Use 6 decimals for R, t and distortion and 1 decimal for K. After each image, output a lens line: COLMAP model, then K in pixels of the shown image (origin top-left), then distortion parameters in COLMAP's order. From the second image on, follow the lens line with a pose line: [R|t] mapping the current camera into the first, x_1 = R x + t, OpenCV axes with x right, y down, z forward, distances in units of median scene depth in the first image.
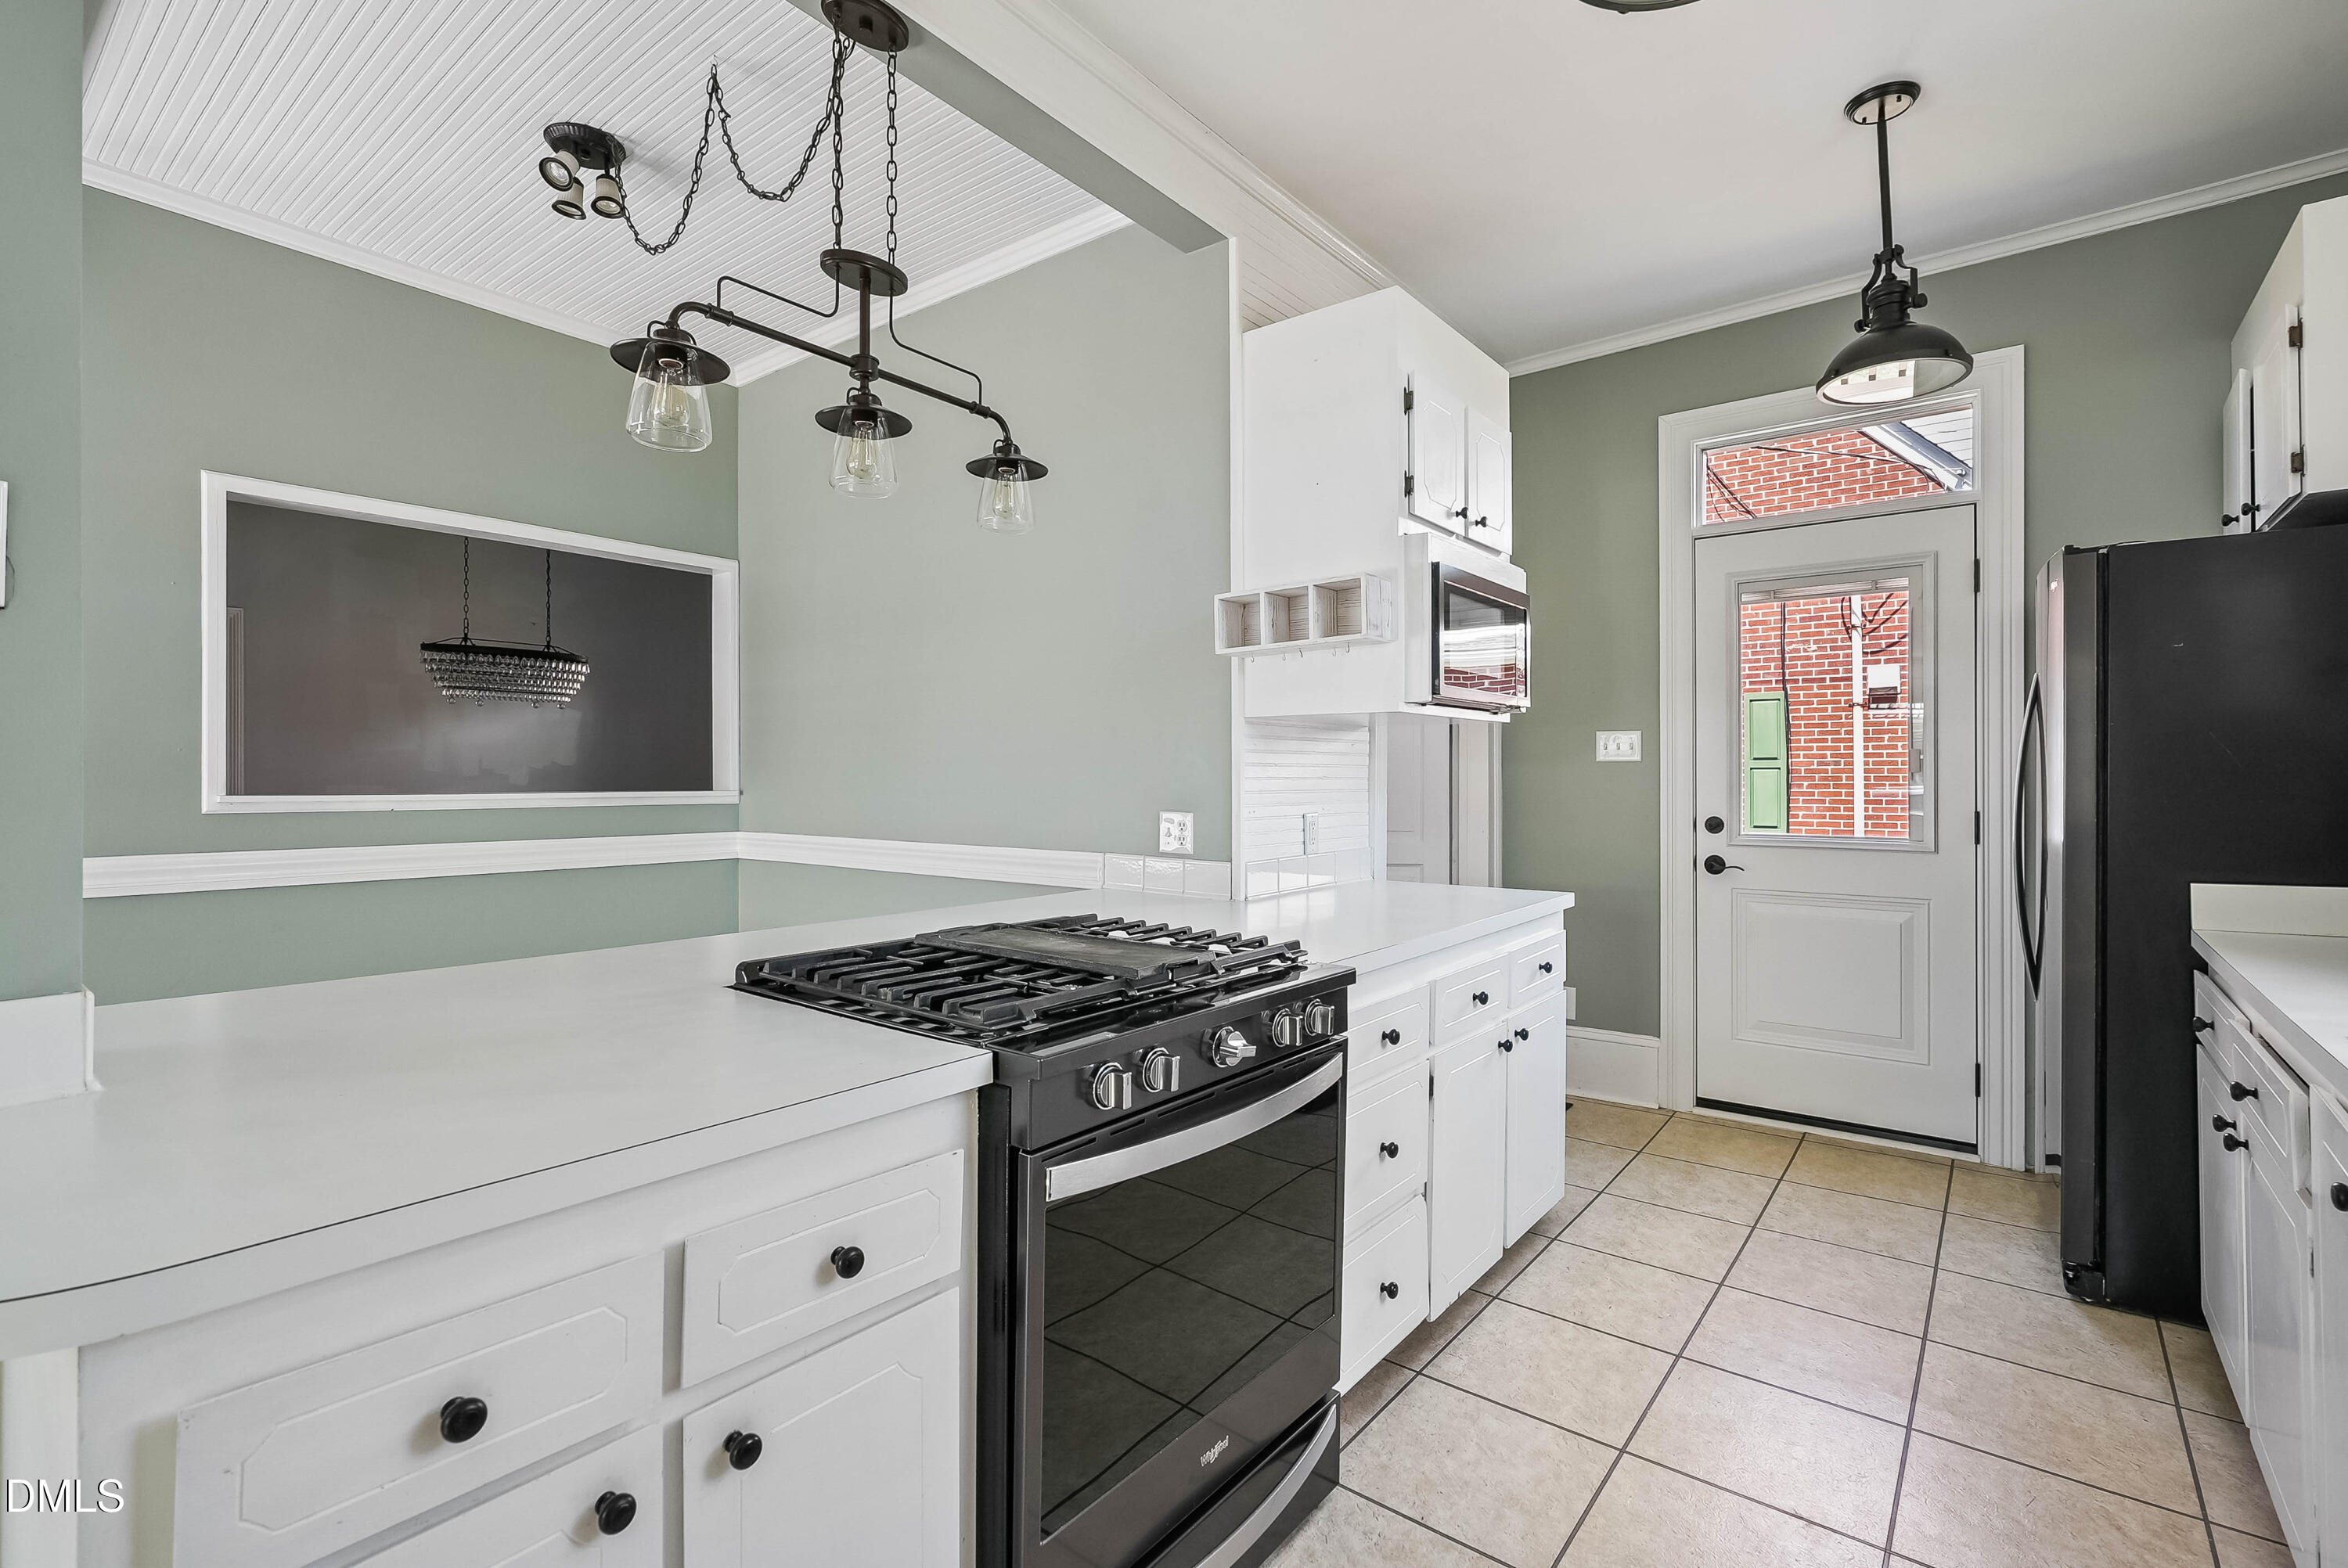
lens RADIAL K [[1072.3, 0, 1180.5], [0, 1072.3, 777.2], [0, 0, 1]] dist [0.000676, 0.001090]
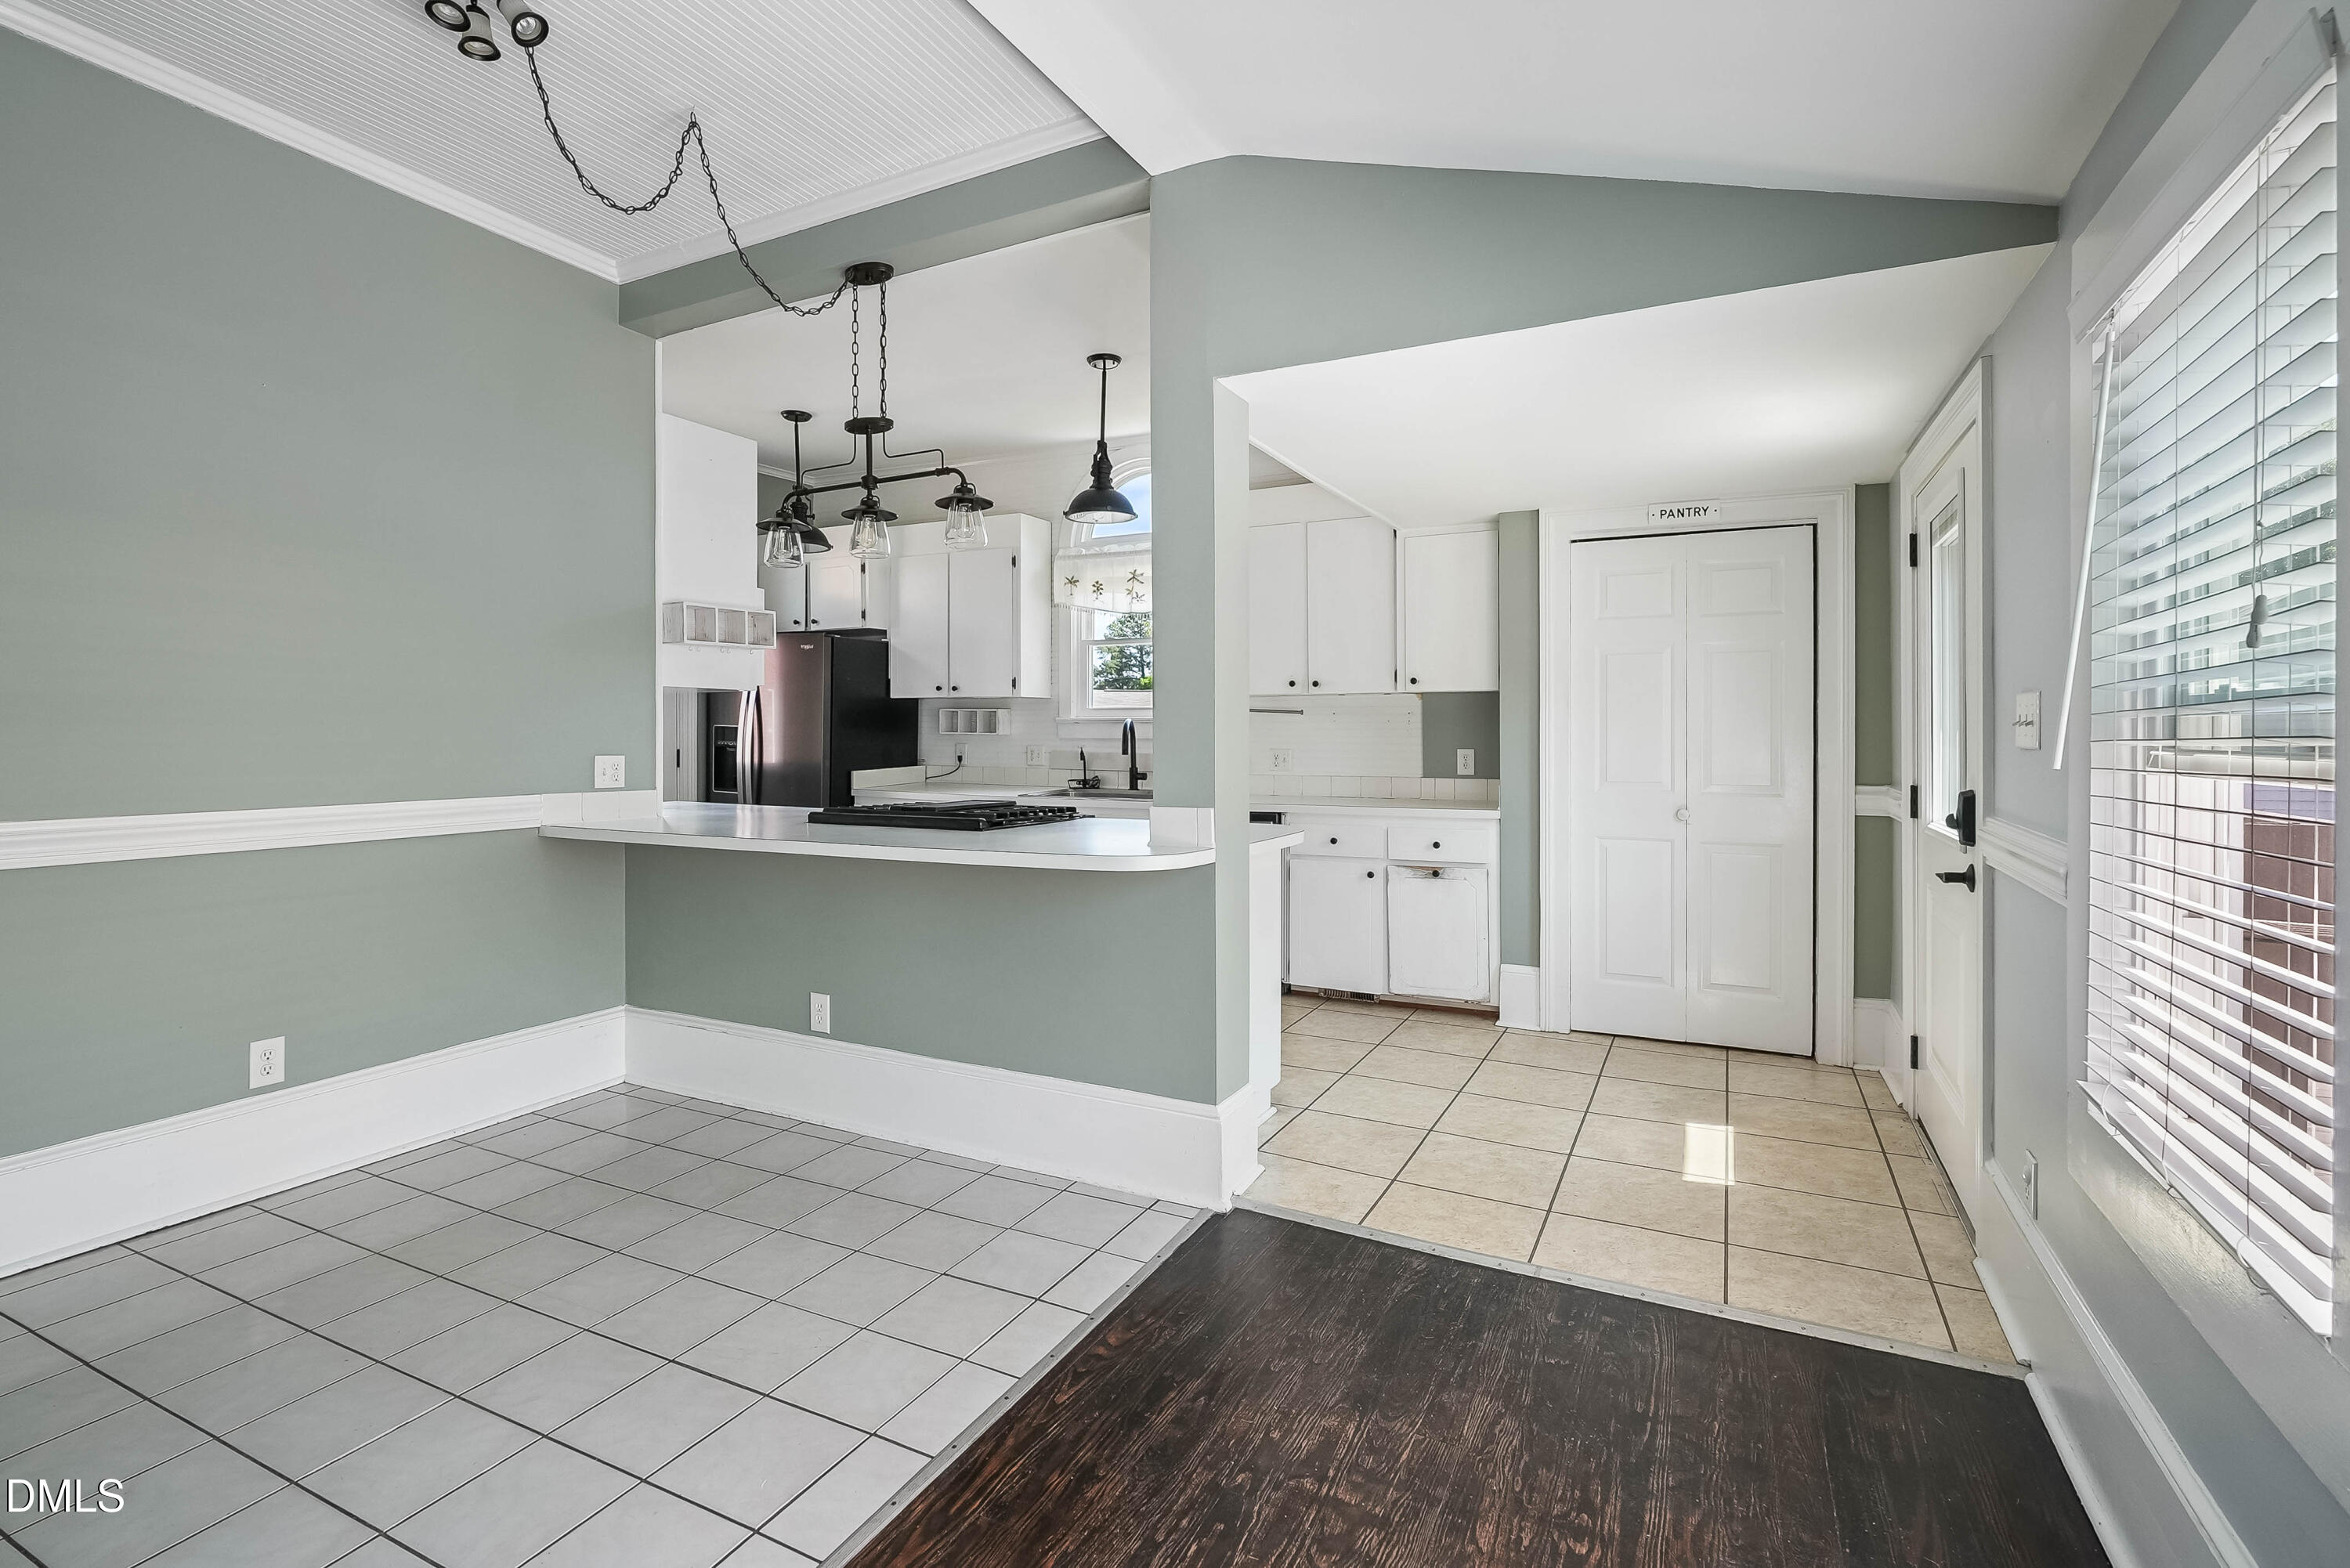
lens RADIAL K [[1073.3, 0, 1174.1], [0, 1073.3, 765.5], [0, 0, 1]] dist [0.000676, 0.001090]
pose [[-0.195655, -0.027951, 0.980274, -1.461802], [0.001528, 0.999584, 0.028807, 0.010012], [-0.980672, 0.007134, -0.195530, 0.619199]]
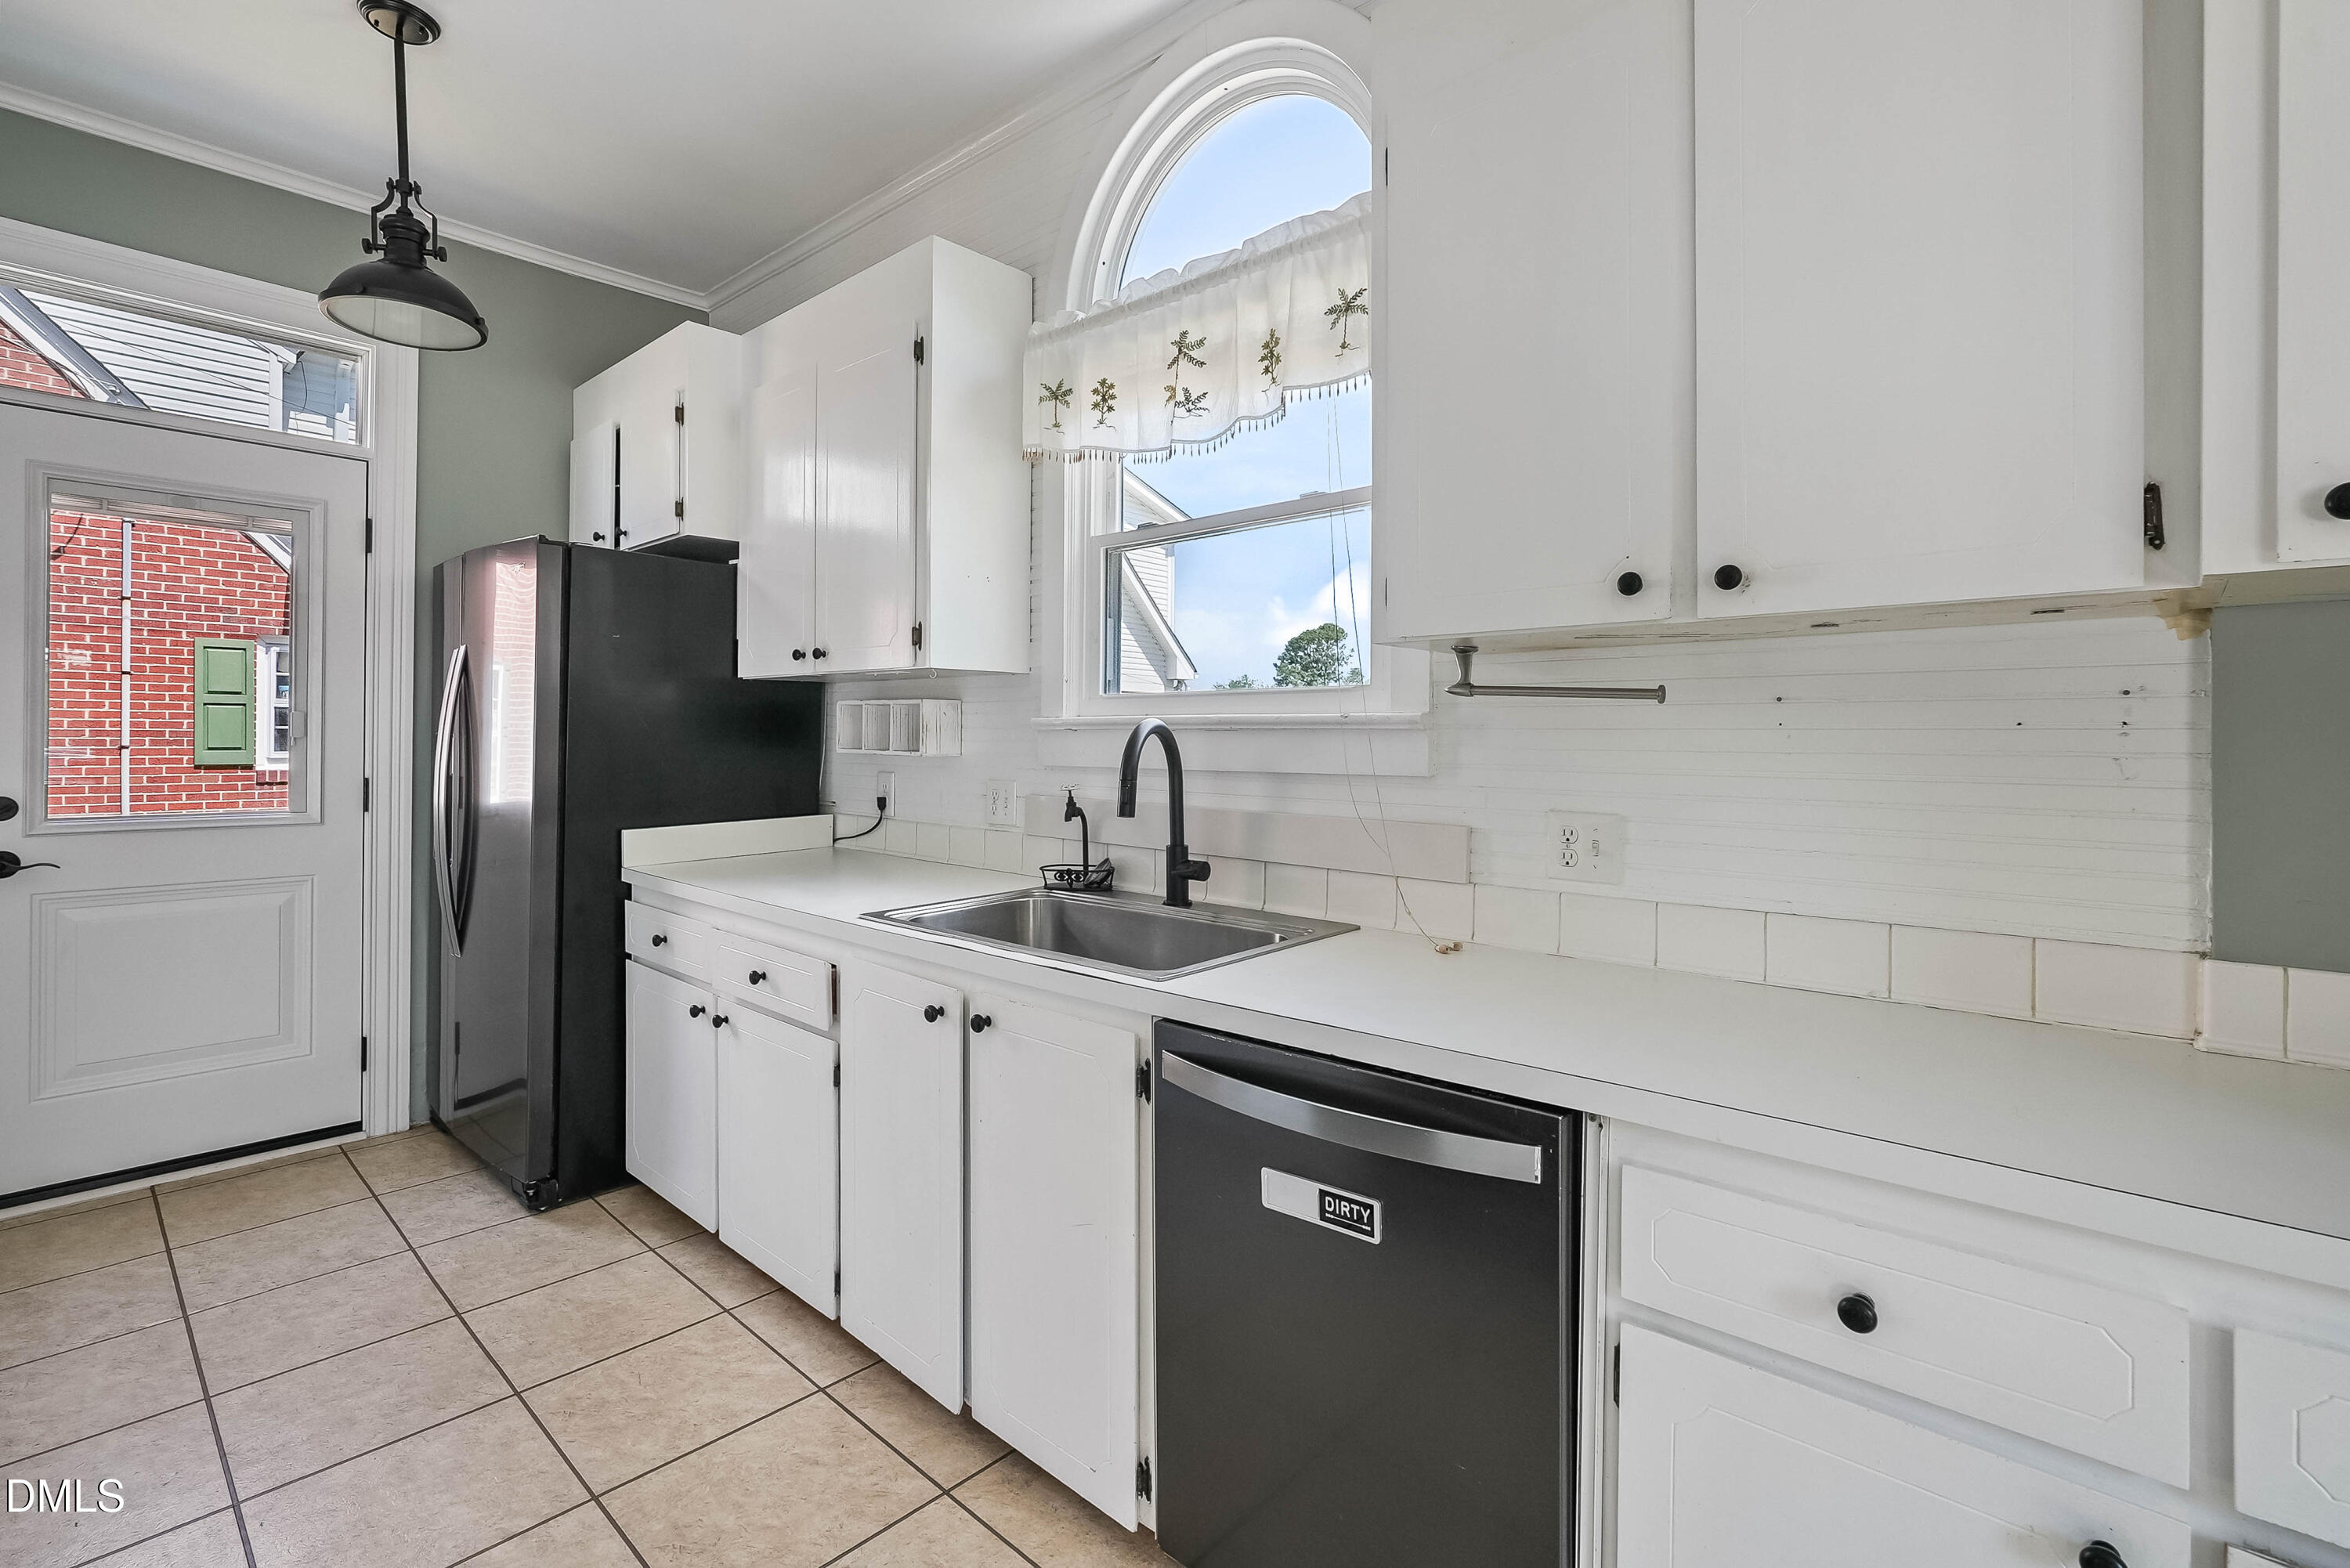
lens RADIAL K [[1073.3, 0, 1168.2], [0, 1073.3, 743.4], [0, 0, 1]] dist [0.000676, 0.001090]
pose [[0.081124, 0.000617, 0.996704, -0.199131], [-0.003993, 0.999992, -0.000294, -0.002429], [-0.996696, -0.003956, 0.081125, 0.229876]]
